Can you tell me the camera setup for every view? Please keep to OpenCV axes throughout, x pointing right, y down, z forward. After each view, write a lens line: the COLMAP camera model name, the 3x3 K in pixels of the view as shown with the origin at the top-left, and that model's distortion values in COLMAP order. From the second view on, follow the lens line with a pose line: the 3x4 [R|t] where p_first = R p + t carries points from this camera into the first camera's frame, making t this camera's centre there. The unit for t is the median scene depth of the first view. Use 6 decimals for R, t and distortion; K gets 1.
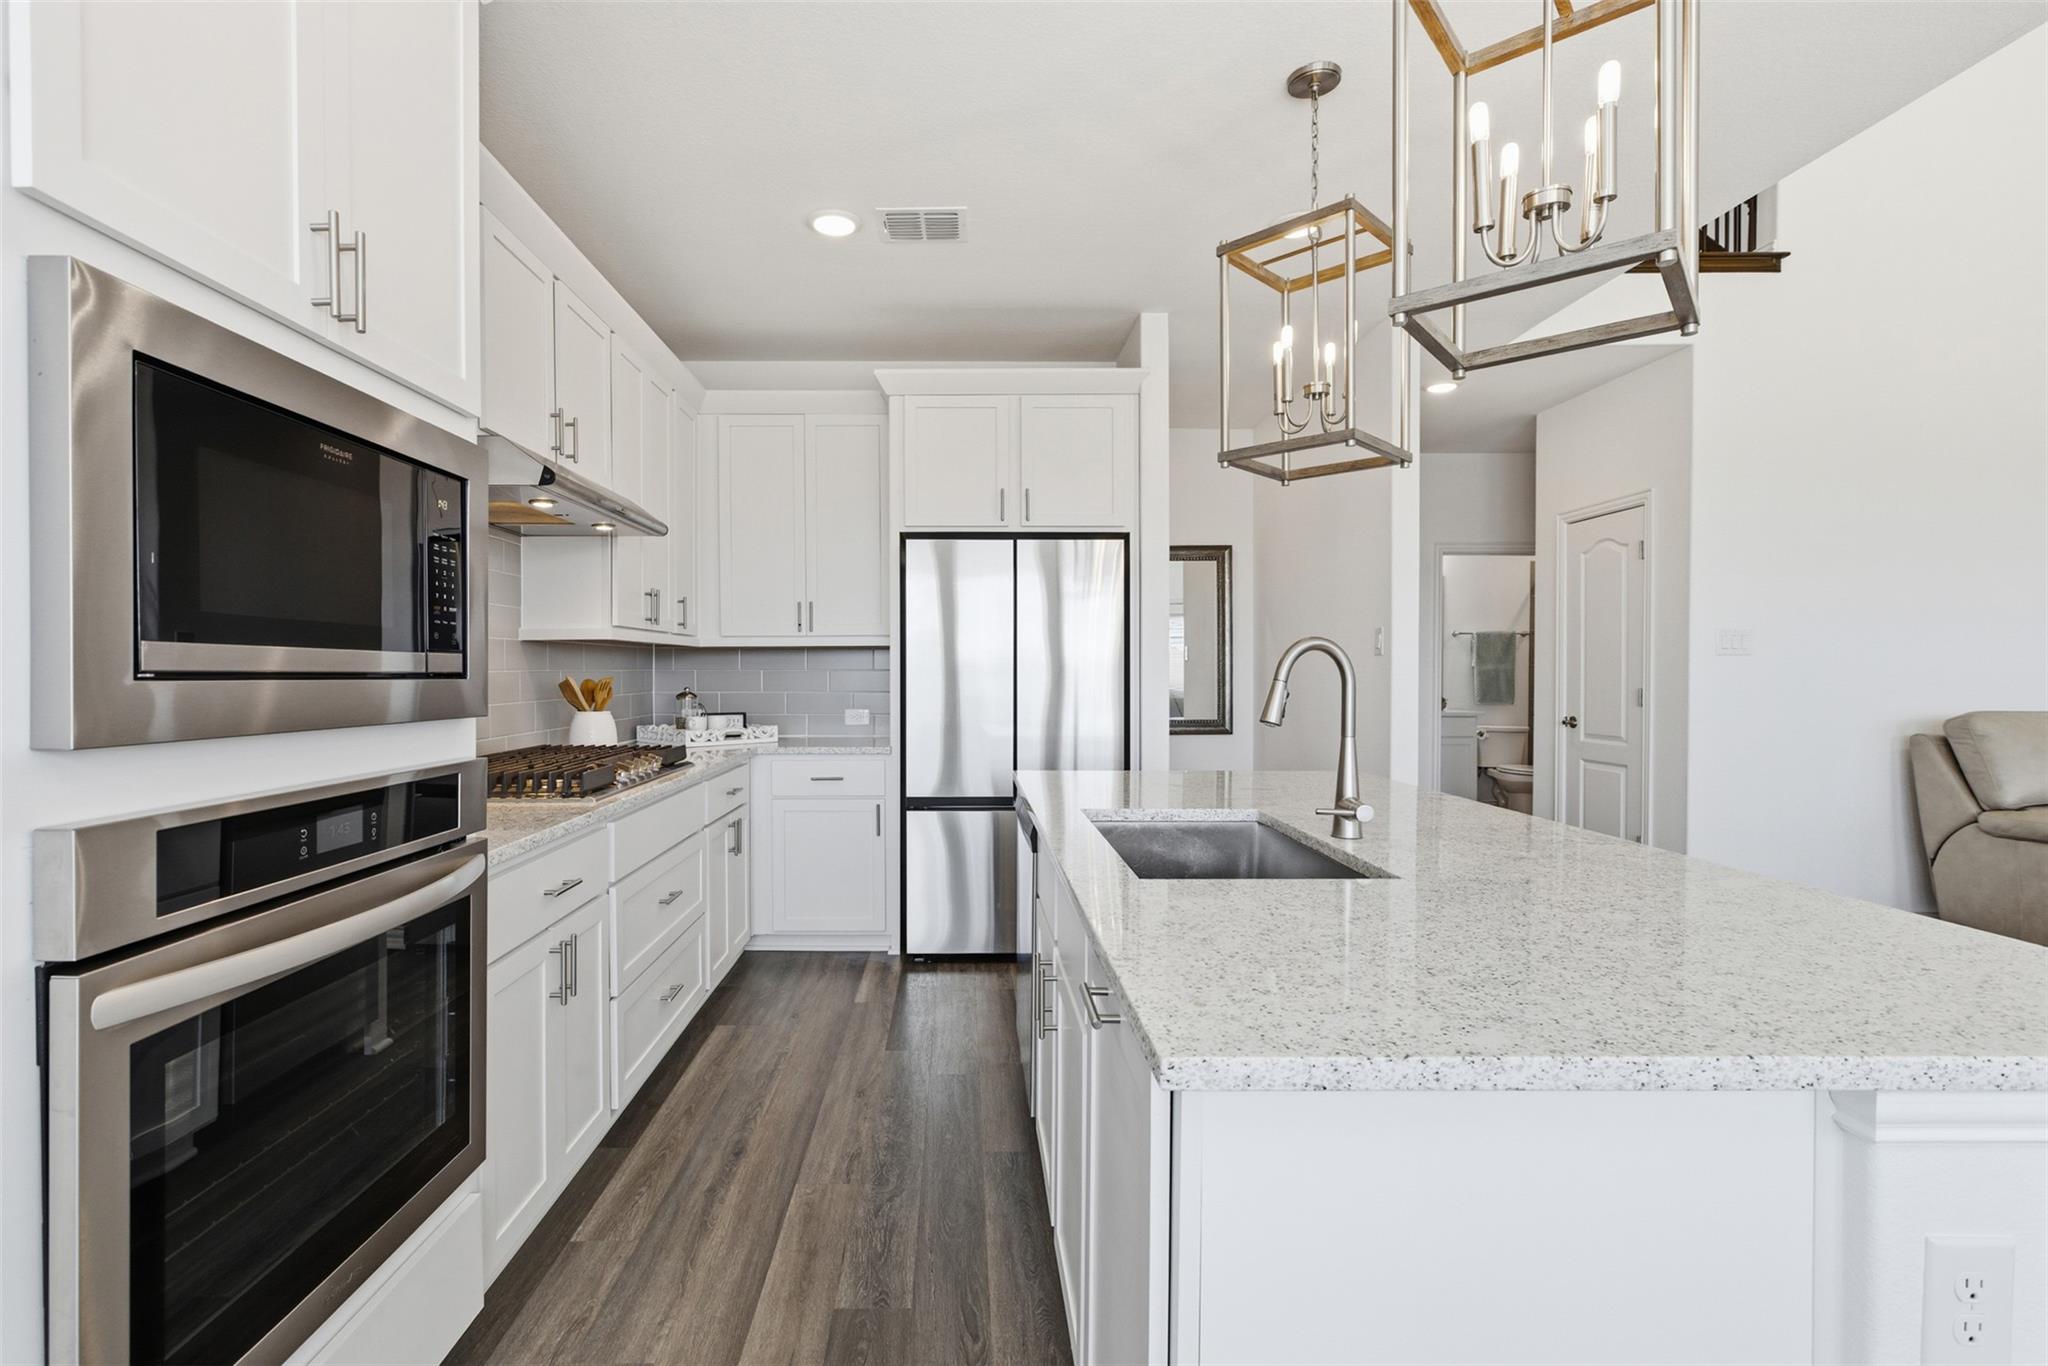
lens RADIAL K [[934.4, 0, 1024.0], [0, 934.4, 683.0], [0, 0, 1]] dist [0.001308, 0.000176]
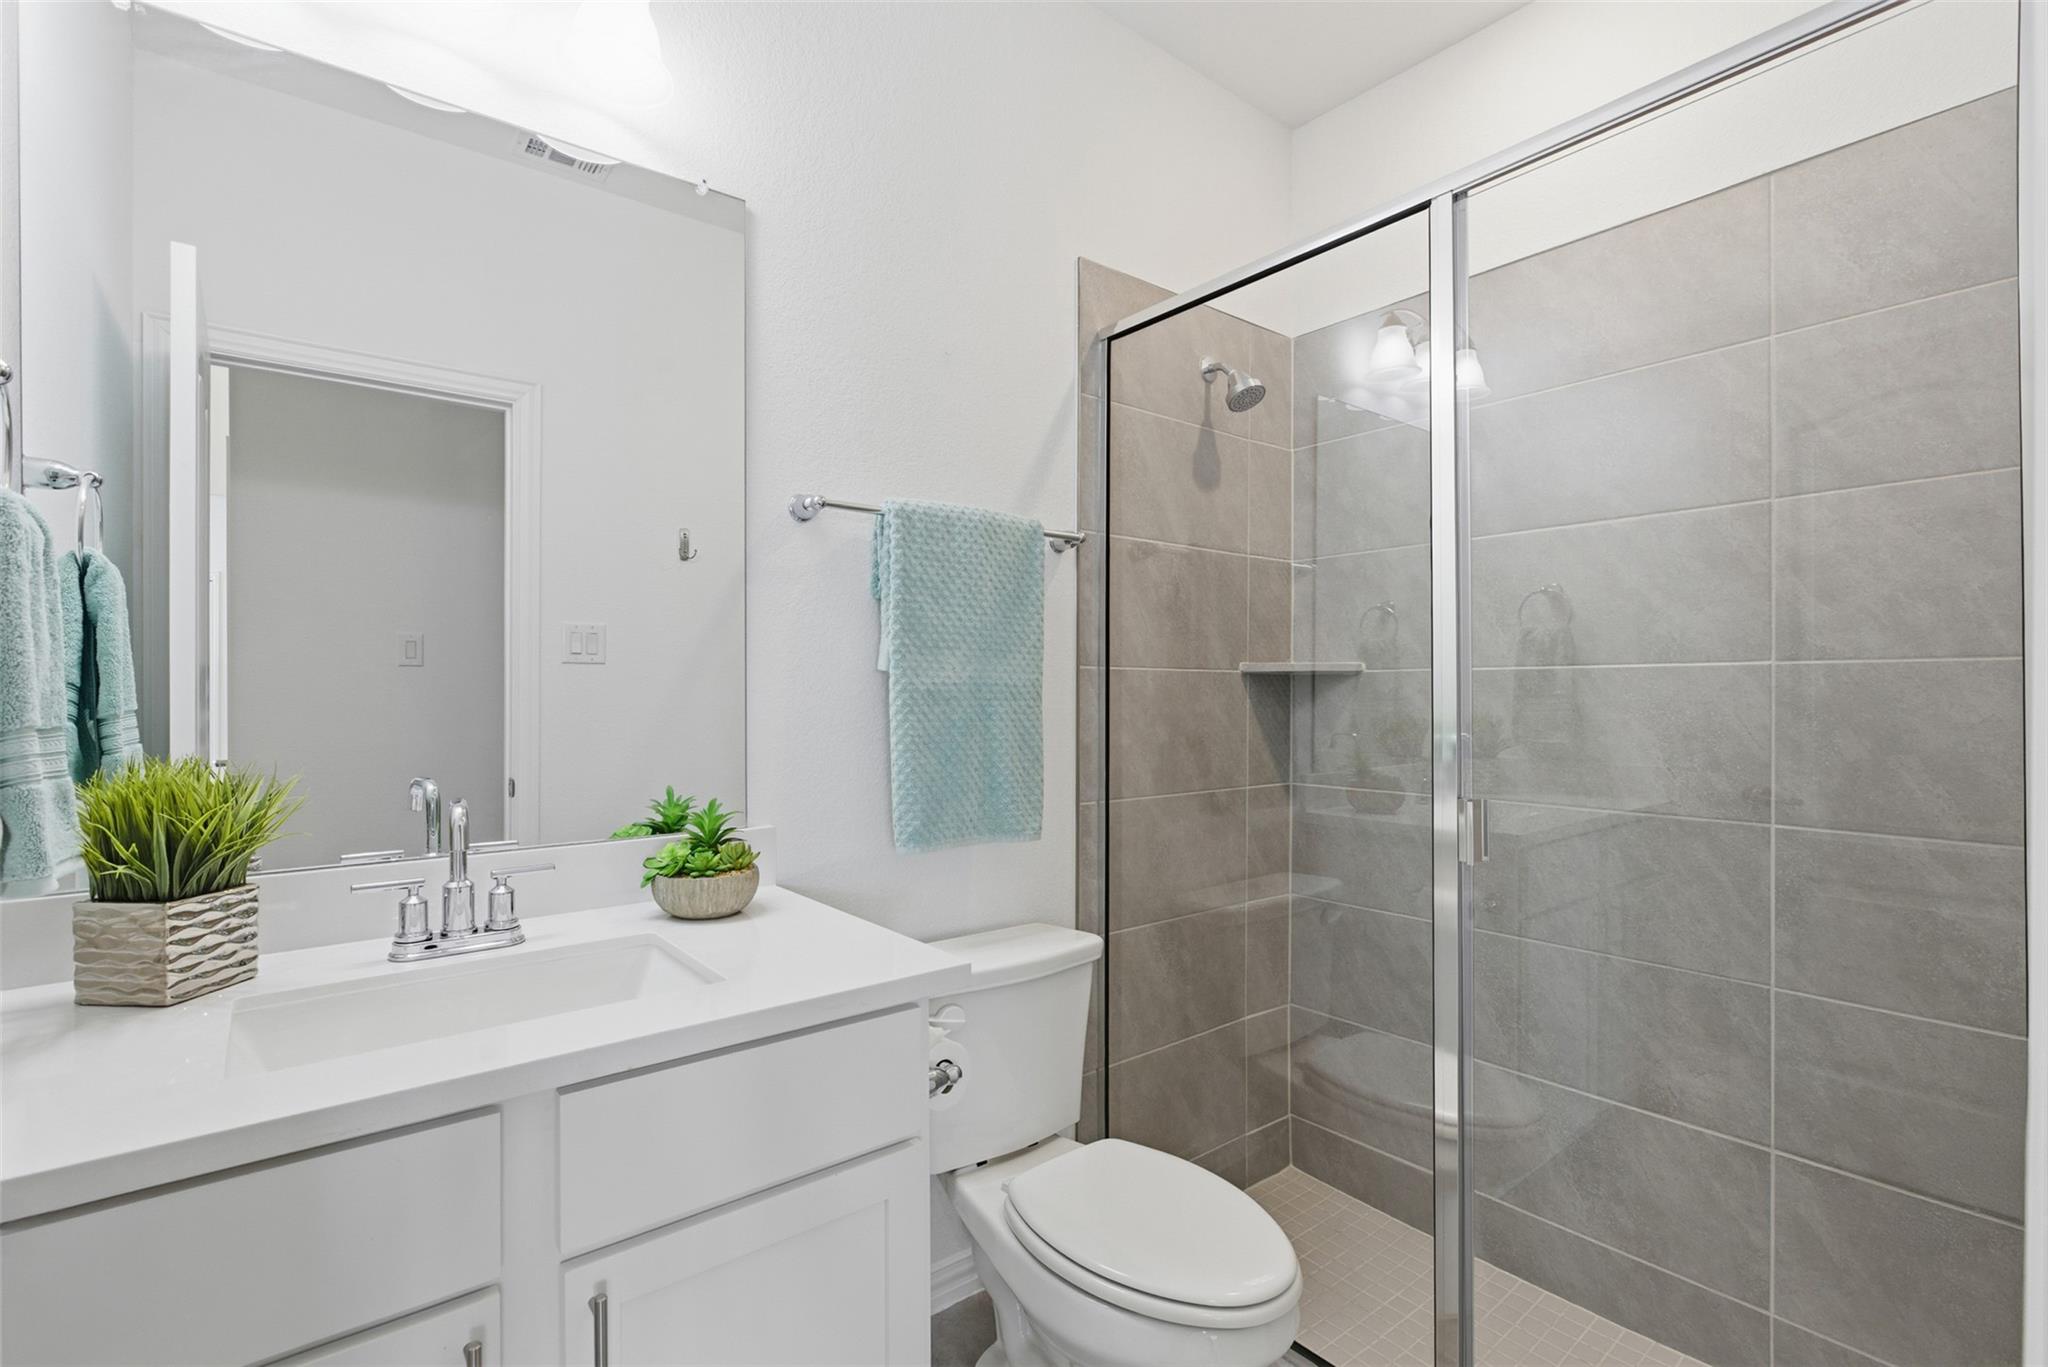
lens RADIAL K [[934.4, 0, 1024.0], [0, 934.4, 683.5], [0, 0, 1]] dist [0.001308, 0.000176]
pose [[0.790787, 0.000136, 0.612091, 0.376758], [0.005500, 0.999958, -0.007327, -0.012661], [-0.612066, 0.009161, 0.790753, 0.814869]]
